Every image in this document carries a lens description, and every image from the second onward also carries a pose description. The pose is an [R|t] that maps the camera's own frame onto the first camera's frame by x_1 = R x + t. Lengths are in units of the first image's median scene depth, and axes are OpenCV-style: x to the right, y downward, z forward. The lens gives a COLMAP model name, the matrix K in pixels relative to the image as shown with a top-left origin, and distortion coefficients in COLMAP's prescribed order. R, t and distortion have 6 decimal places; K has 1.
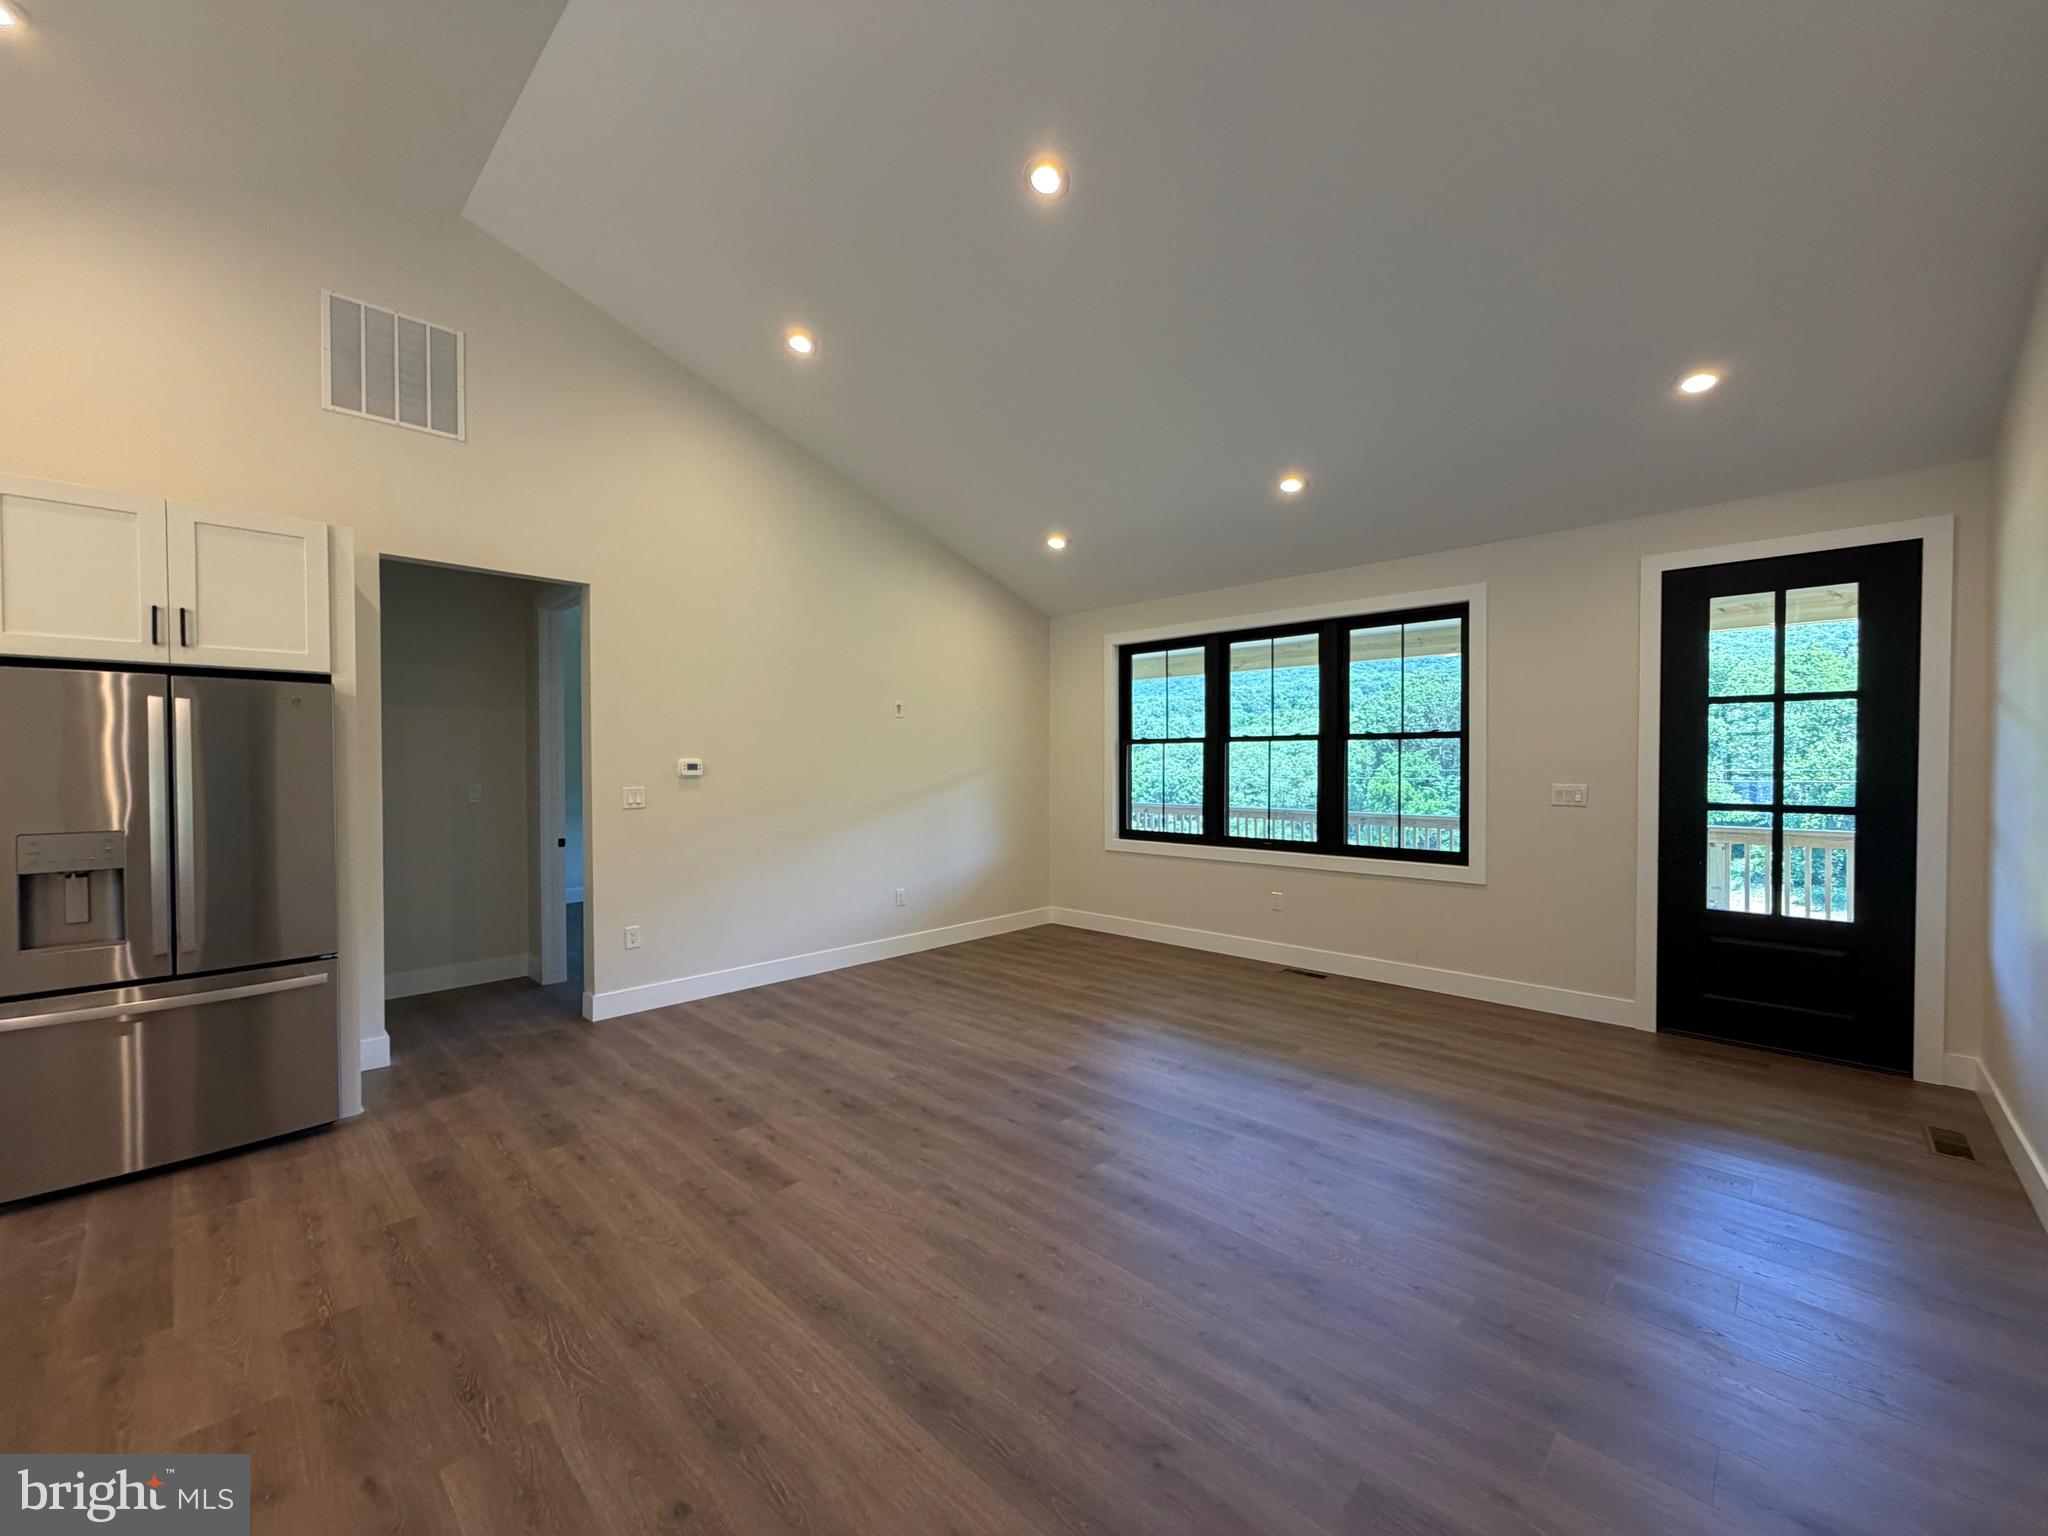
lens RADIAL K [[831.7, 0, 1039.4], [0, 831.7, 765.6], [0, 0, 1]] dist [-0.000191, -0.000332]
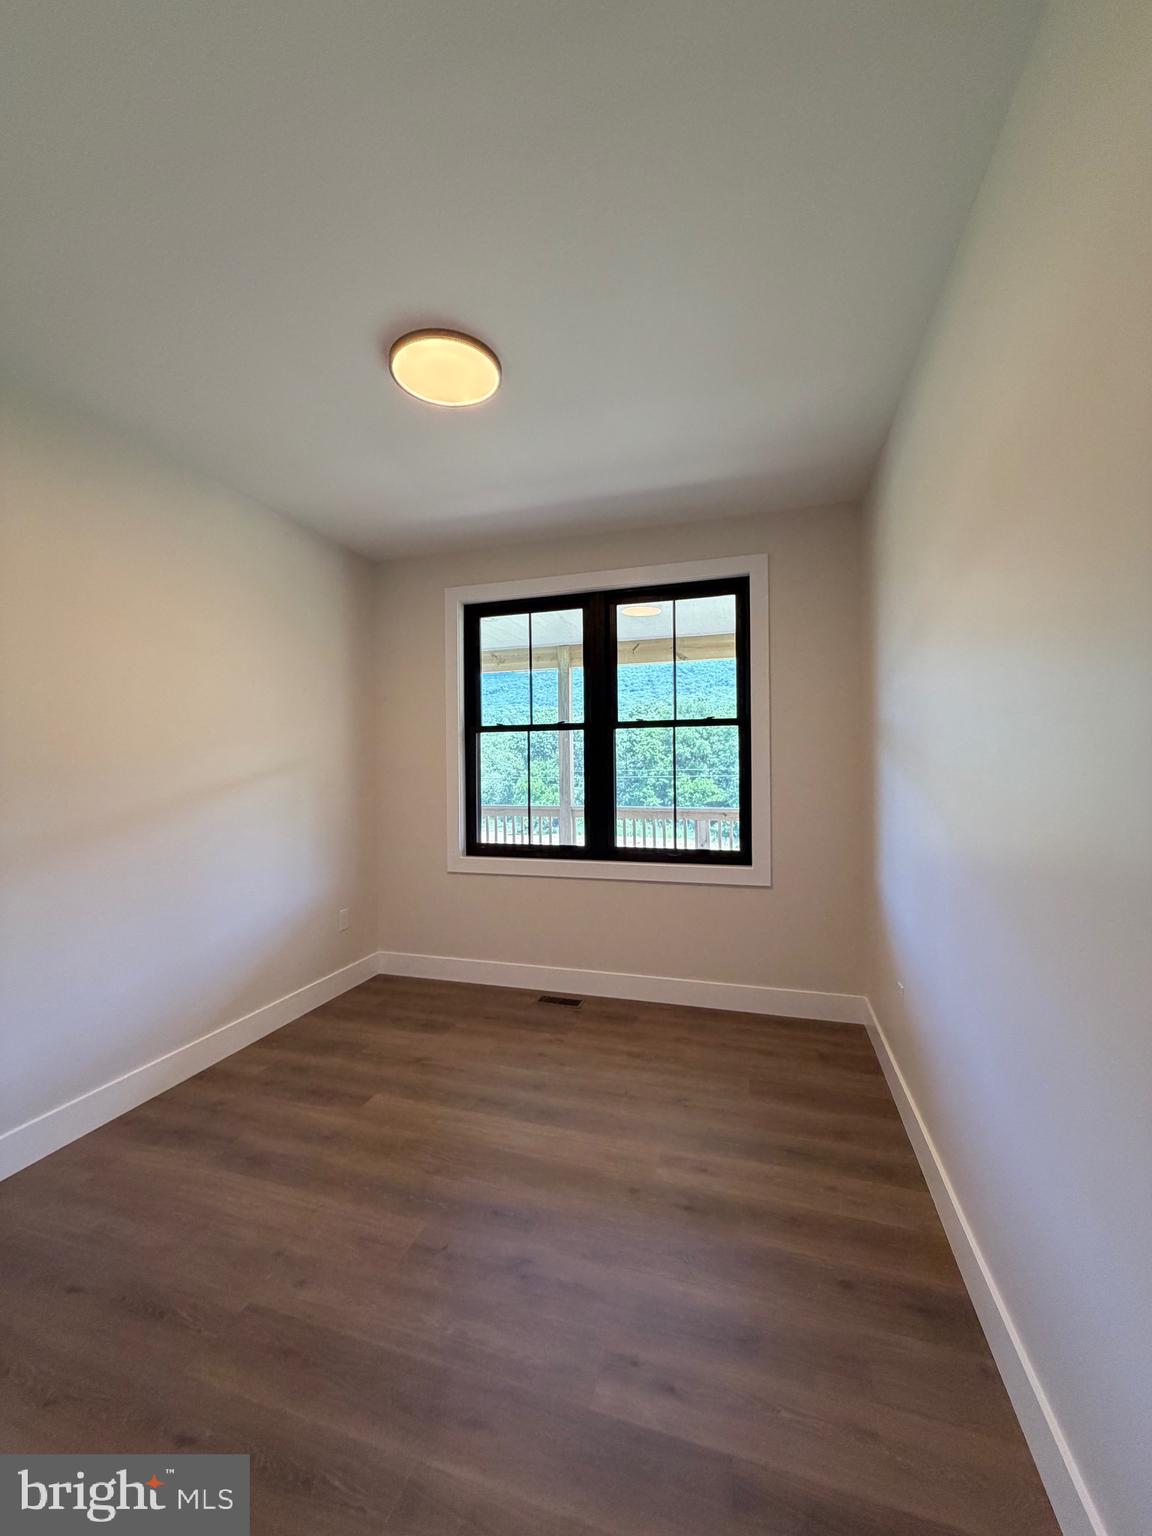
lens RADIAL K [[623.8, 0, 565.5], [0, 623.8, 765.5], [0, 0, 1]] dist [-0.000191, -0.000332]
pose [[0.914563, -0.012075, 0.404263, 0.048995], [0.013776, 0.999904, -0.001301, 0.007573], [-0.404209, 0.006759, 0.914642, 0.384943]]
